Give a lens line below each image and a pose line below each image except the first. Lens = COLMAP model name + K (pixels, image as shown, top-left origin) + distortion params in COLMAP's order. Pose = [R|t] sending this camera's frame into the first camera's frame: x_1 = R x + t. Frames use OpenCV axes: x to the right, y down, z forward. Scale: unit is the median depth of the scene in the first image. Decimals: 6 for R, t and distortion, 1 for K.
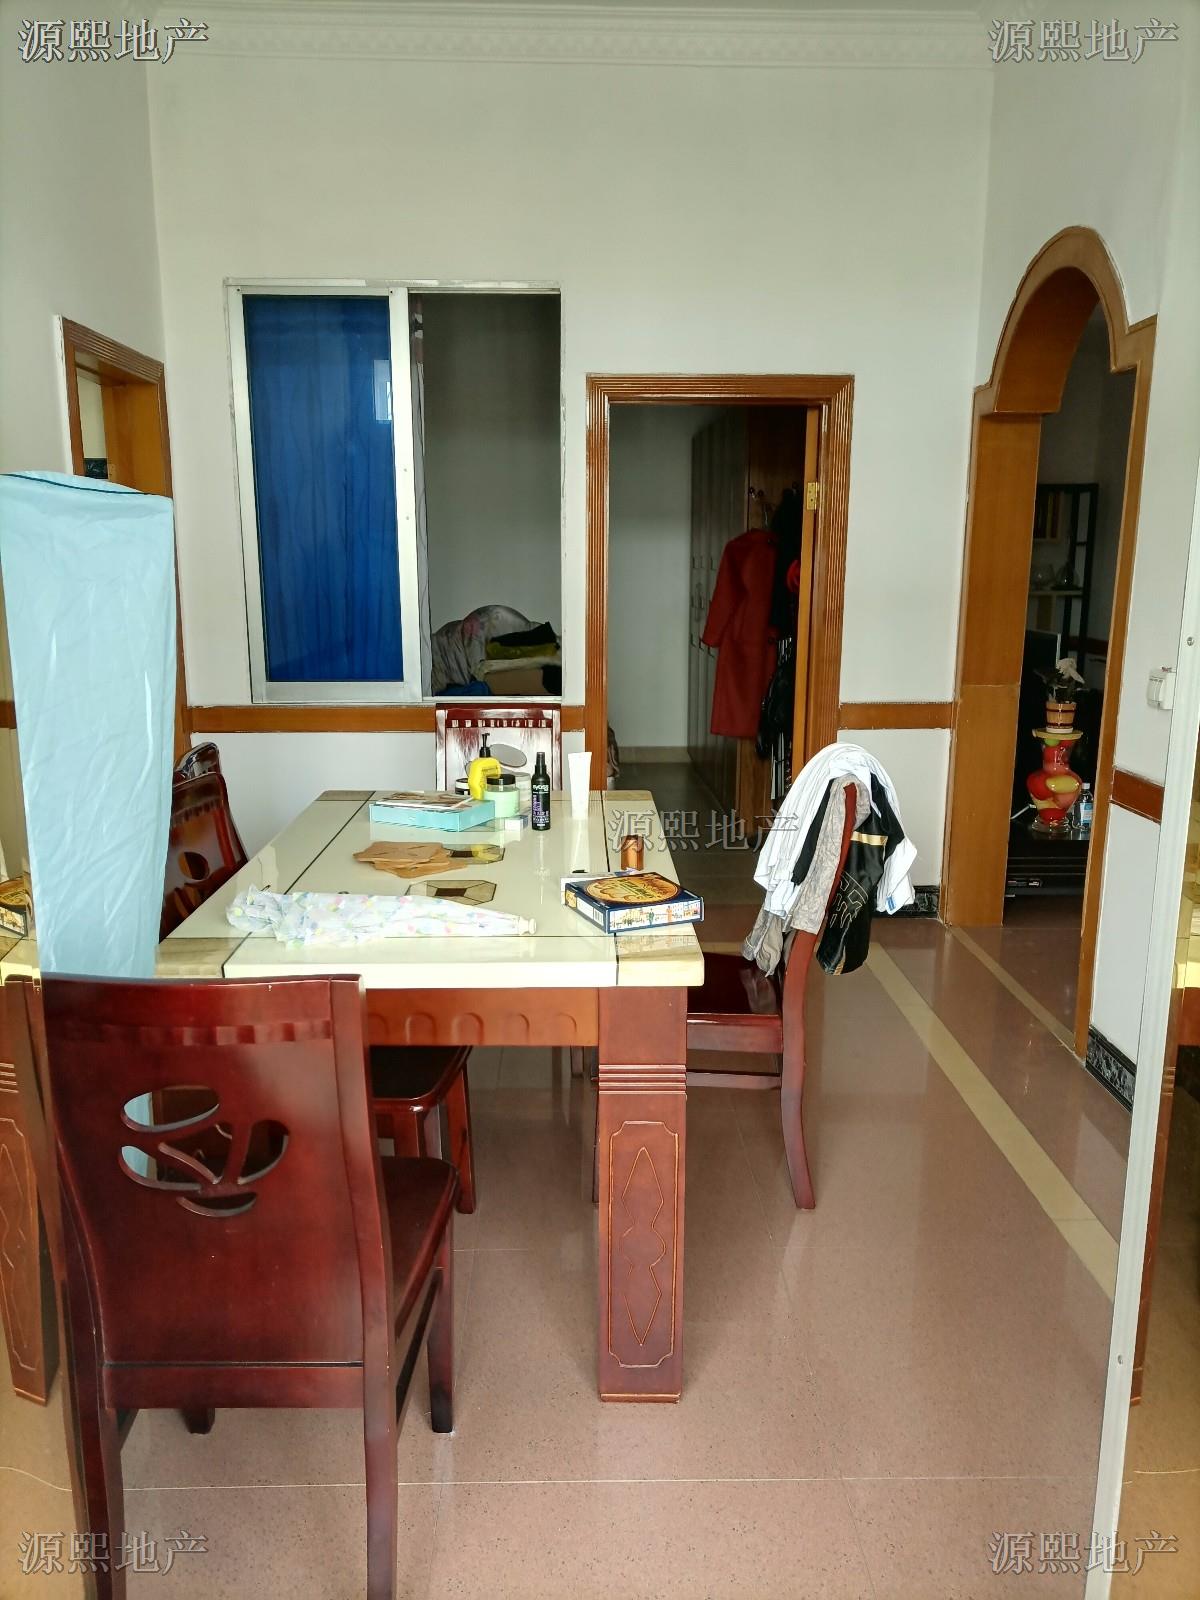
lens RADIAL K [[1170.5, 0, 598.0], [0, 1170.5, 802.5], [0, 0, 1]] dist [0.036940, -0.026028]
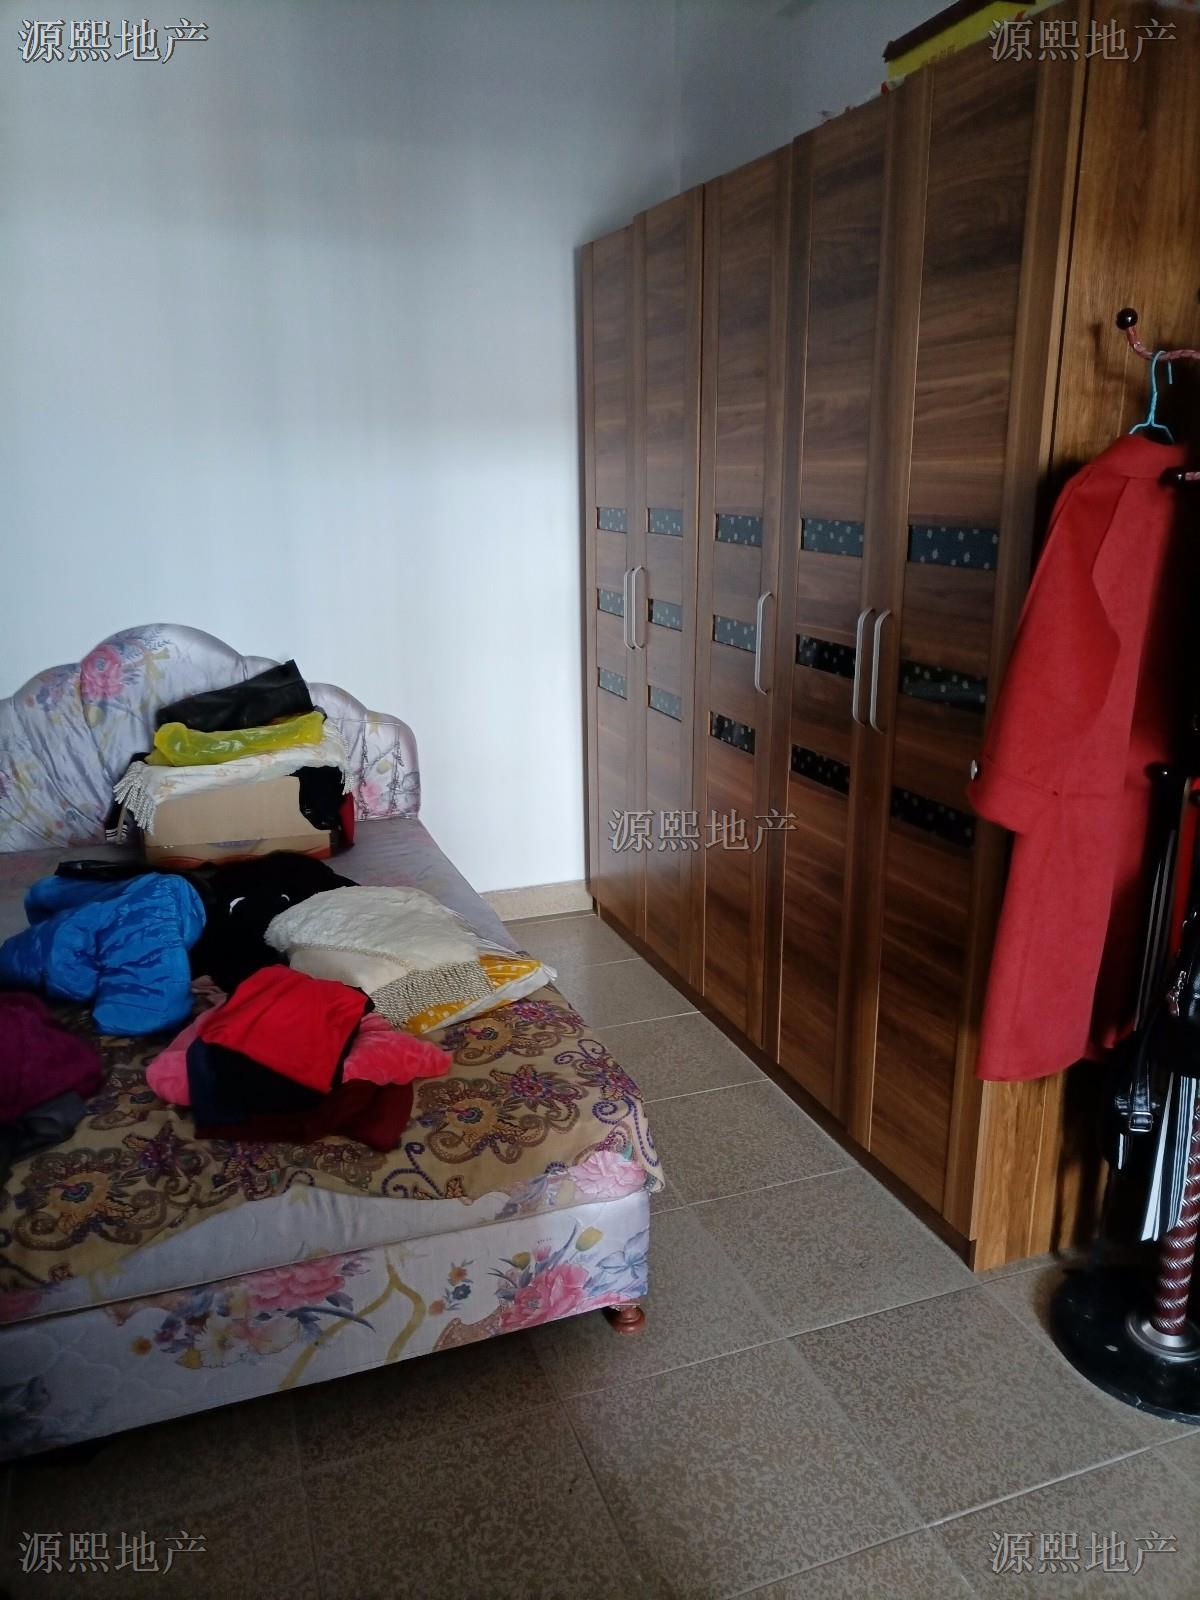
lens RADIAL K [[1170.5, 0, 603.6], [0, 1170.5, 801.4], [0, 0, 1]] dist [0.036940, -0.026028]
pose [[0.949089, -0.099396, 0.298916, -0.067321], [0.079882, 0.993838, 0.076840, -0.123485], [-0.304712, -0.049050, 0.951181, 0.530637]]
